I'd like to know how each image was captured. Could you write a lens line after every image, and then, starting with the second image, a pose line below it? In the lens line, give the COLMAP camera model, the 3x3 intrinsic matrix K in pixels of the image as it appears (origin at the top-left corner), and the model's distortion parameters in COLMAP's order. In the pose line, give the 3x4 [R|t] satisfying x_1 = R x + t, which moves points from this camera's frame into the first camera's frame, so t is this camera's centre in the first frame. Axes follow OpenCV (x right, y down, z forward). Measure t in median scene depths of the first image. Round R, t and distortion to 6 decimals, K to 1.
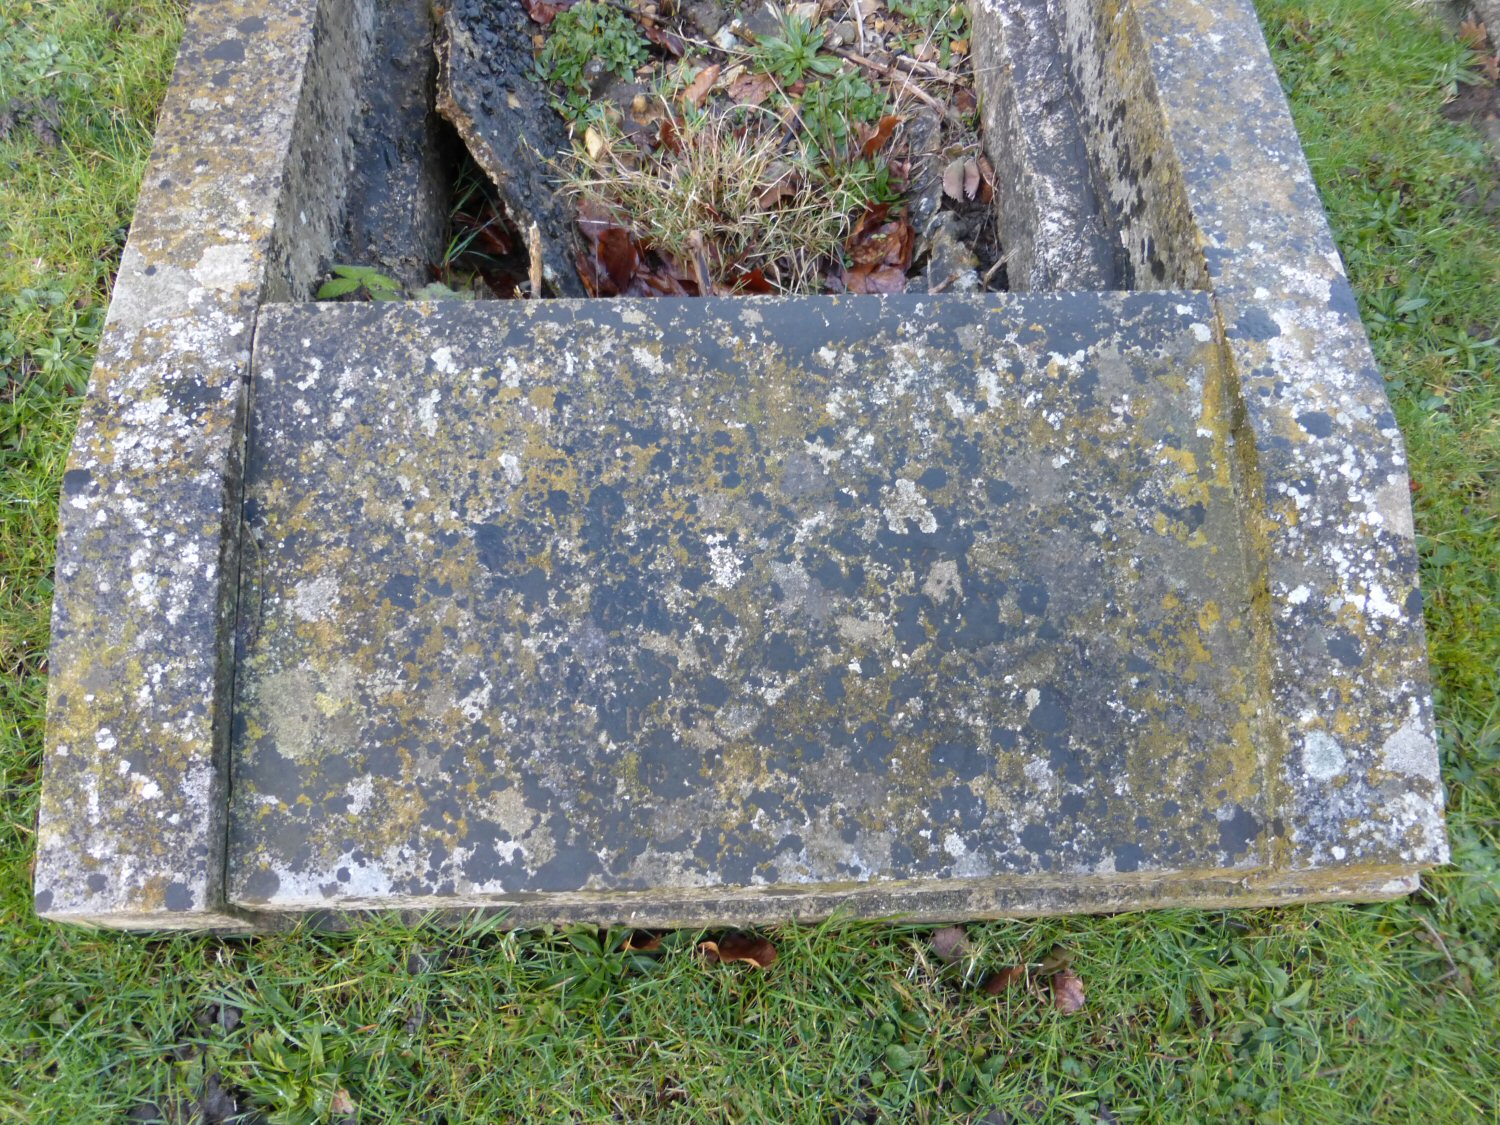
lens RADIAL K [[1098.5, 0, 750.2], [0, 1098.5, 560.6], [0, 0, 1]] dist [-0.037180, 0.034929]
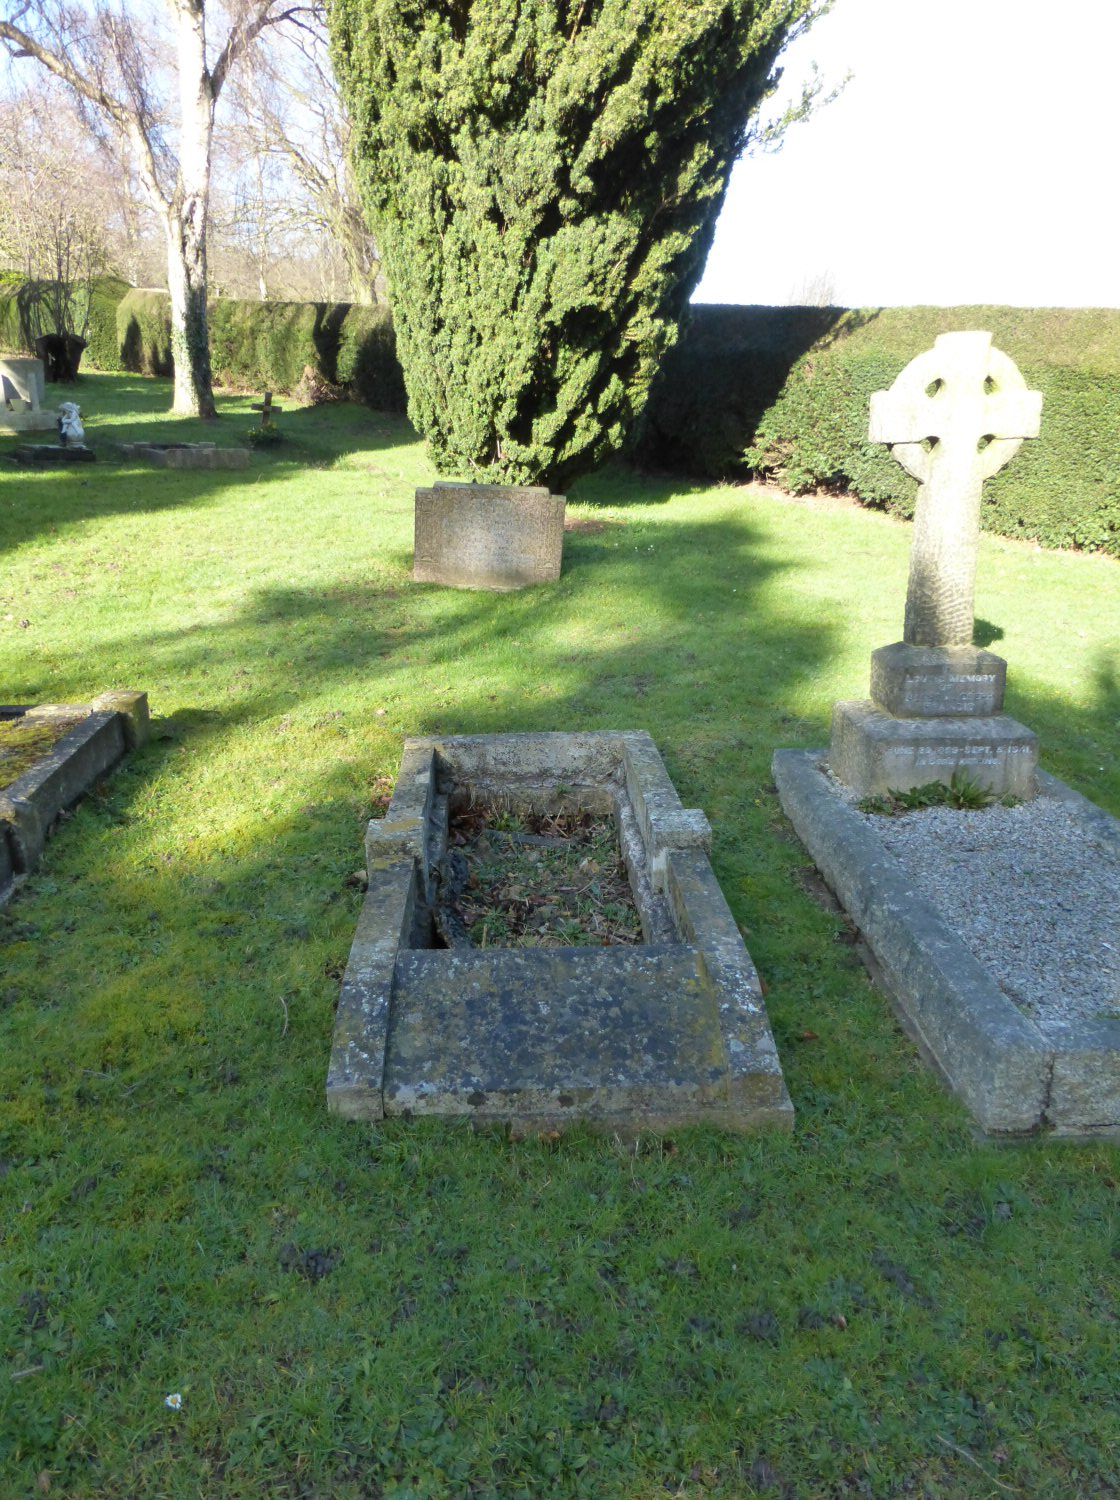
lens RADIAL K [[1098.5, 0, 564.0], [0, 1098.5, 751.4], [0, 0, 1]] dist [-0.037180, 0.034929]
pose [[0.999608, -0.026499, 0.009036, 0.024049], [0.024765, 0.686325, -0.726873, 1.801825], [0.013060, 0.726812, 0.686712, -1.708067]]
